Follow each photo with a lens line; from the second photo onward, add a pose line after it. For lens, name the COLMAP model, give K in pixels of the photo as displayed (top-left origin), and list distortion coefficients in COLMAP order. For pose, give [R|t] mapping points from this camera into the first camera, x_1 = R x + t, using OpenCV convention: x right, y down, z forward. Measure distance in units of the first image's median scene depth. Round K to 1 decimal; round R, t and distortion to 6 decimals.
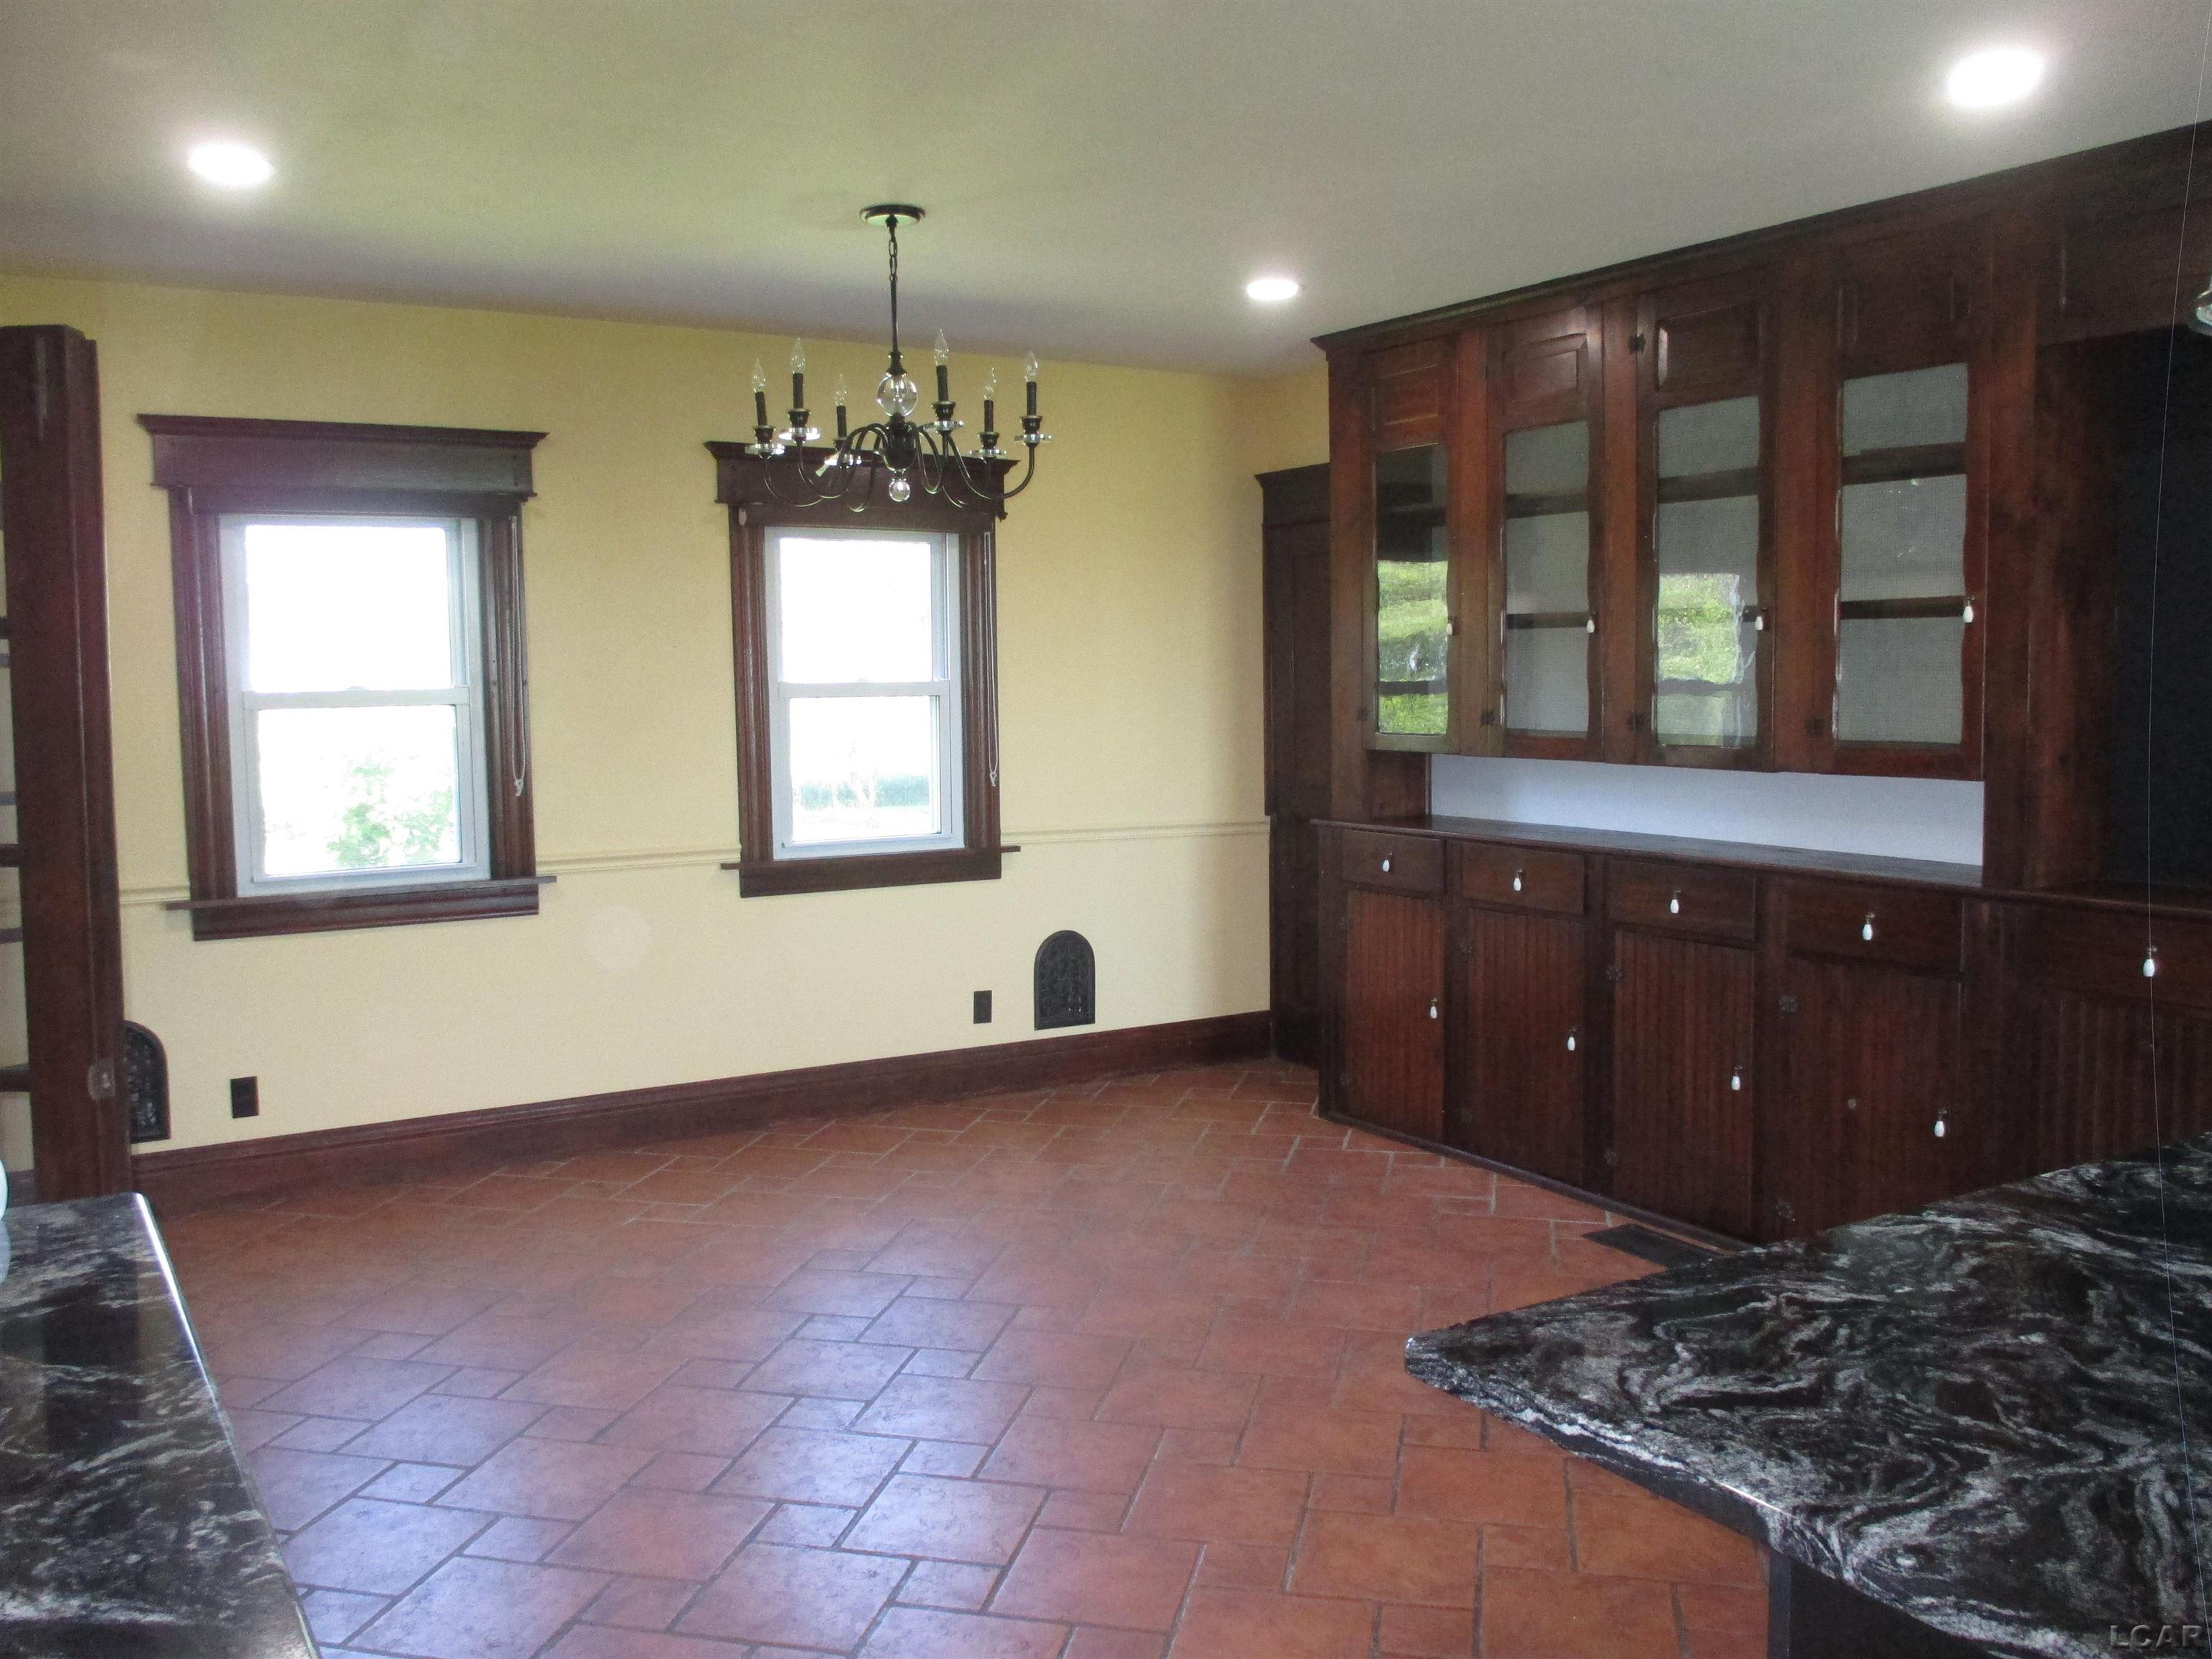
lens RADIAL K [[1818.2, 0, 1106.0], [0, 1818.2, 829.5], [0, 0, 1]] dist [0.033500, -0.001010]
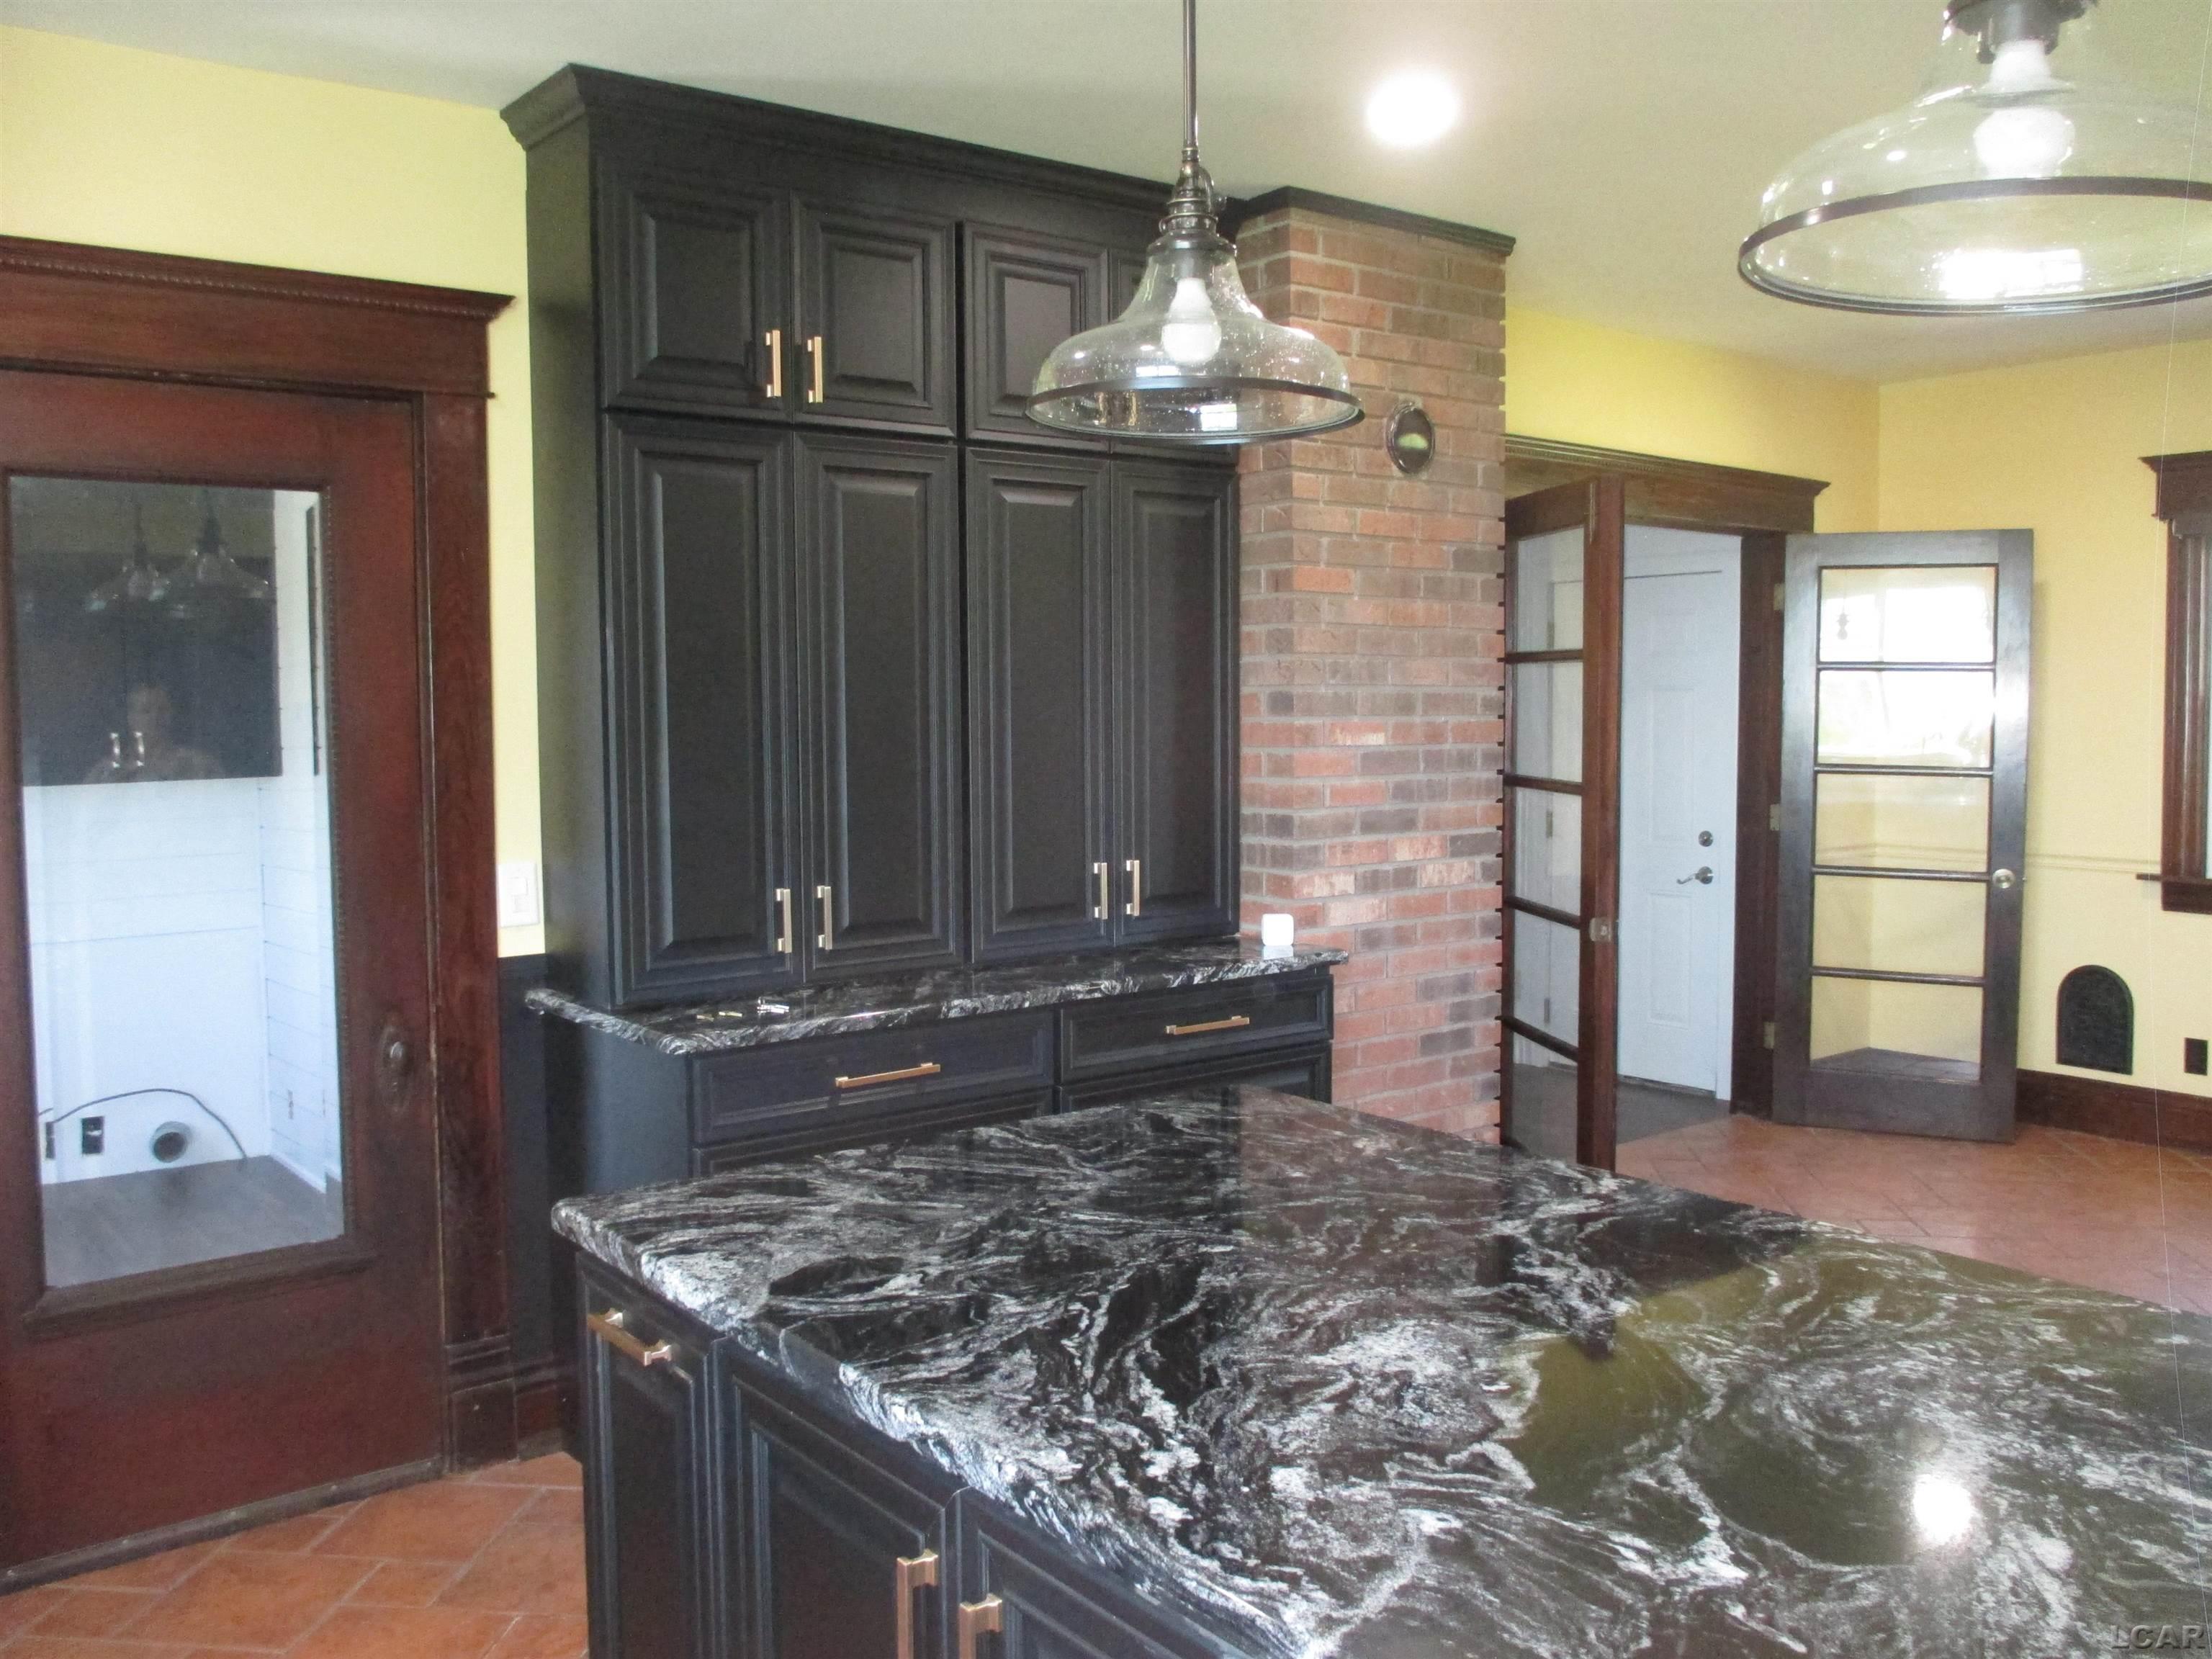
lens RADIAL K [[1818.2, 0, 1106.0], [0, 1818.2, 829.5], [0, 0, 1]] dist [0.033500, -0.001010]
pose [[0.097045, 0.076661, -0.992323, 1.544438], [-0.076337, 0.994666, 0.069377, -0.048900], [0.992348, 0.069019, 0.102379, 0.606883]]
